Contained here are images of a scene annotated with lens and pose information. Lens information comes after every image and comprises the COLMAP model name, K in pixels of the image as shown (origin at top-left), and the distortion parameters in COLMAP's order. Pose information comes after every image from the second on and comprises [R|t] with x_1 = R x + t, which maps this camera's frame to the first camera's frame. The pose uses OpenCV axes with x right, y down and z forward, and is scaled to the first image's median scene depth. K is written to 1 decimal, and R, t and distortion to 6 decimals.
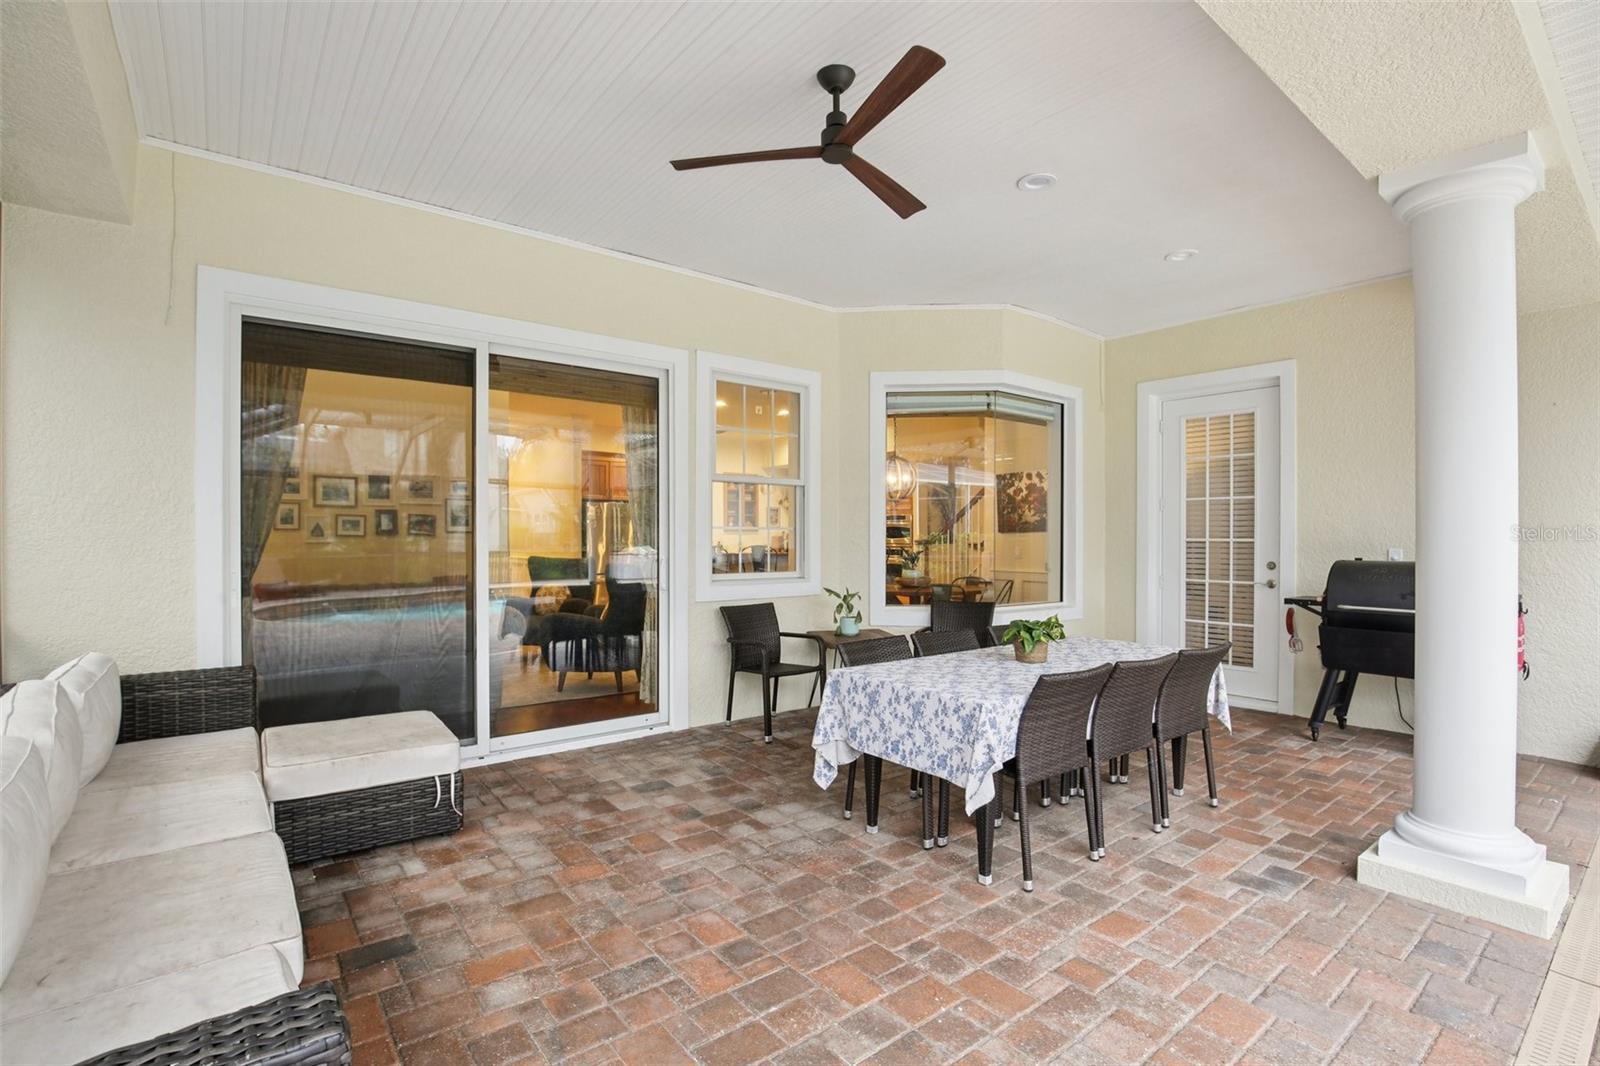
lens RADIAL K [[747.3, 0, 807.0], [0, 747.3, 542.9], [0, 0, 1]] dist [-0.034436, -0.000257]
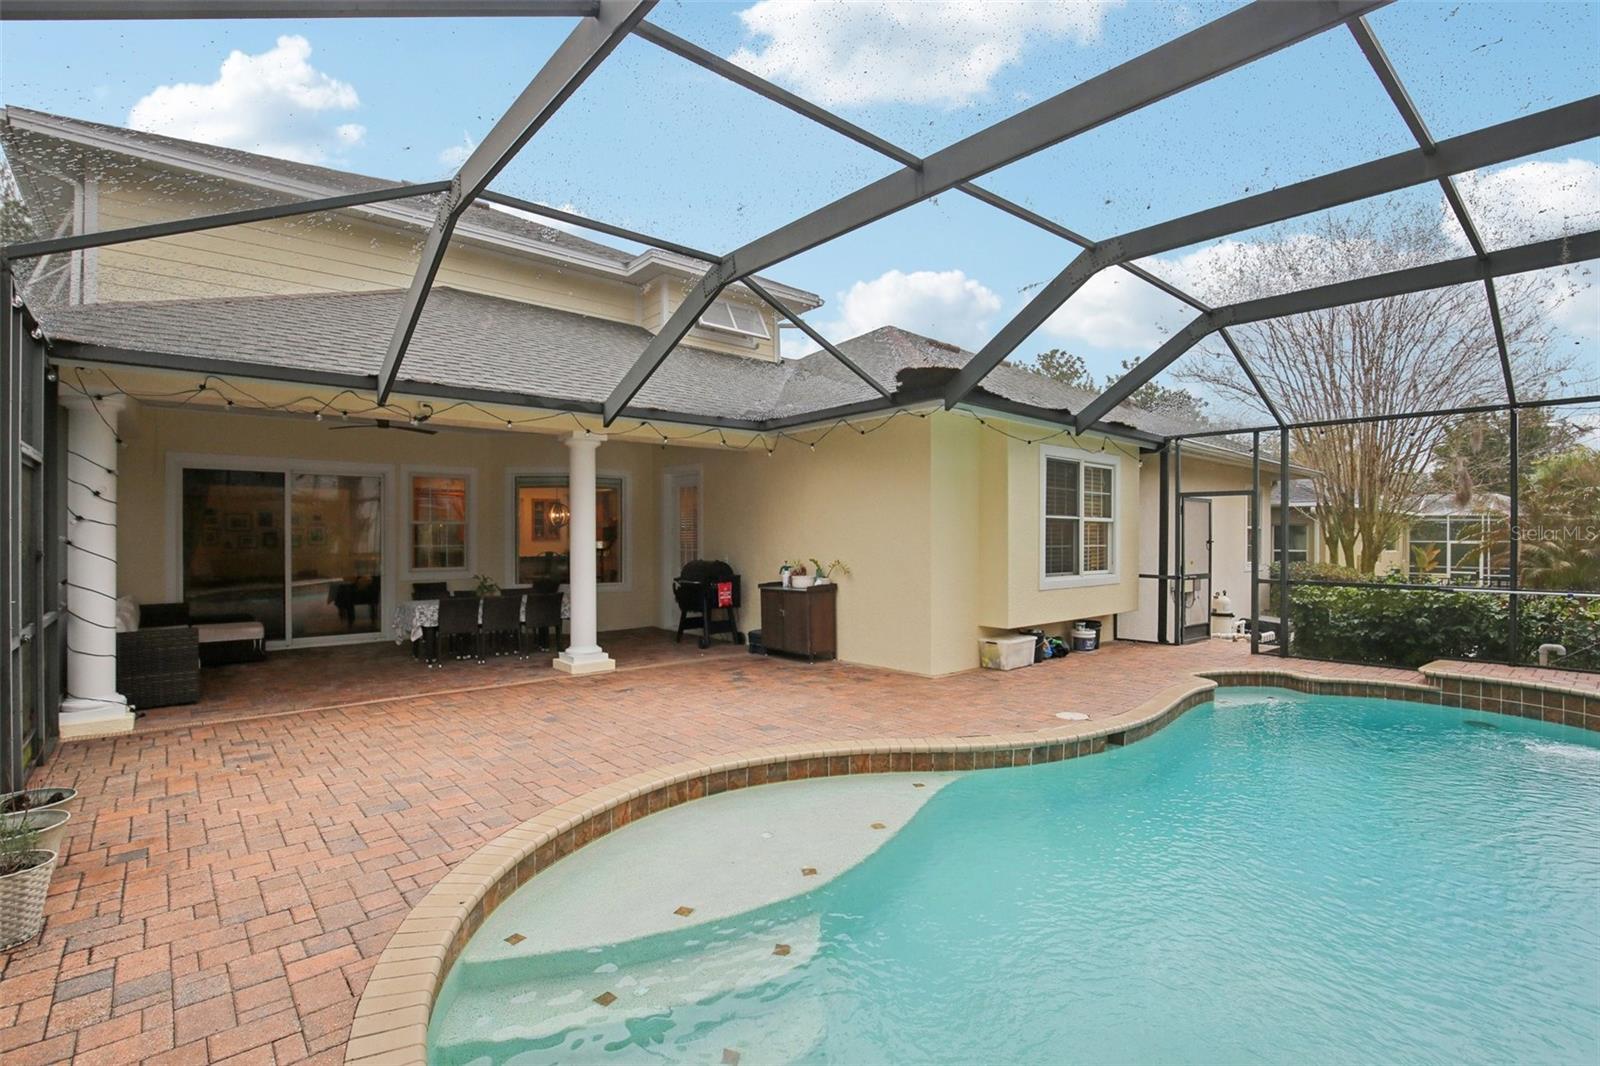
lens RADIAL K [[747.3, 0, 796.8], [0, 747.3, 536.4], [0, 0, 1]] dist [-0.034436, -0.000257]
pose [[0.998820, -0.003188, 0.048455, 0.883234], [0.003887, 0.999890, -0.014342, -0.013874], [-0.048404, 0.014513, 0.998722, -1.169586]]
